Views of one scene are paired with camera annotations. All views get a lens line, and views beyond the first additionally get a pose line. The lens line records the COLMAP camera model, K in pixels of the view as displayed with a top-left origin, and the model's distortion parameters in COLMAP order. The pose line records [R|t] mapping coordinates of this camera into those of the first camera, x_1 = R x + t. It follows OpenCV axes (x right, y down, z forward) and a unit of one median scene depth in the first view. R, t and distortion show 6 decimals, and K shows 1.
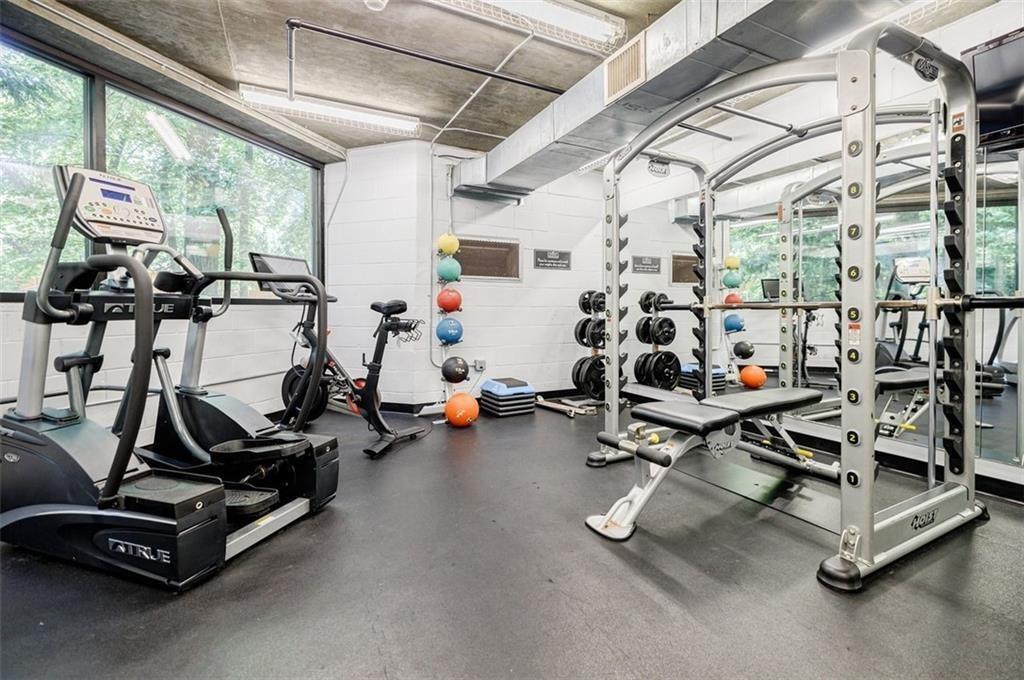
lens RADIAL K [[444.6, 0, 535.7], [0, 444.6, 308.9], [0, 0, 1]] dist [0.011035, 0.000069]
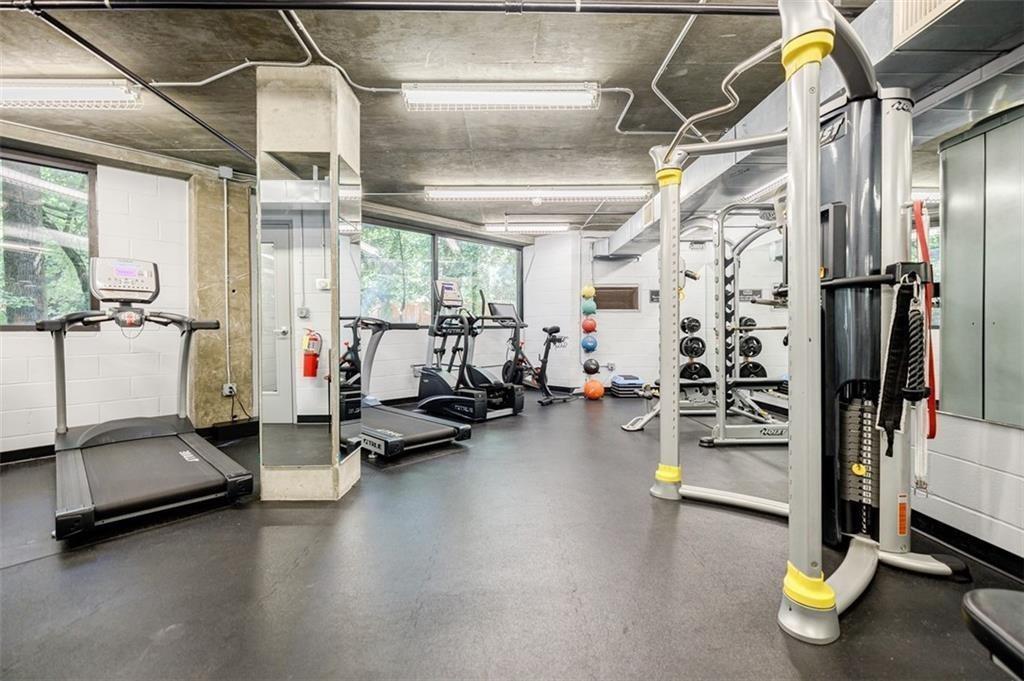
lens RADIAL K [[444.6, 0, 512.9], [0, 444.6, 336.8], [0, 0, 1]] dist [0.011035, 0.000069]
pose [[0.883748, 0.004166, -0.467944, 0.392733], [0.003863, 0.999861, 0.016196, -0.005119], [0.467946, -0.016121, 0.883610, -0.713285]]
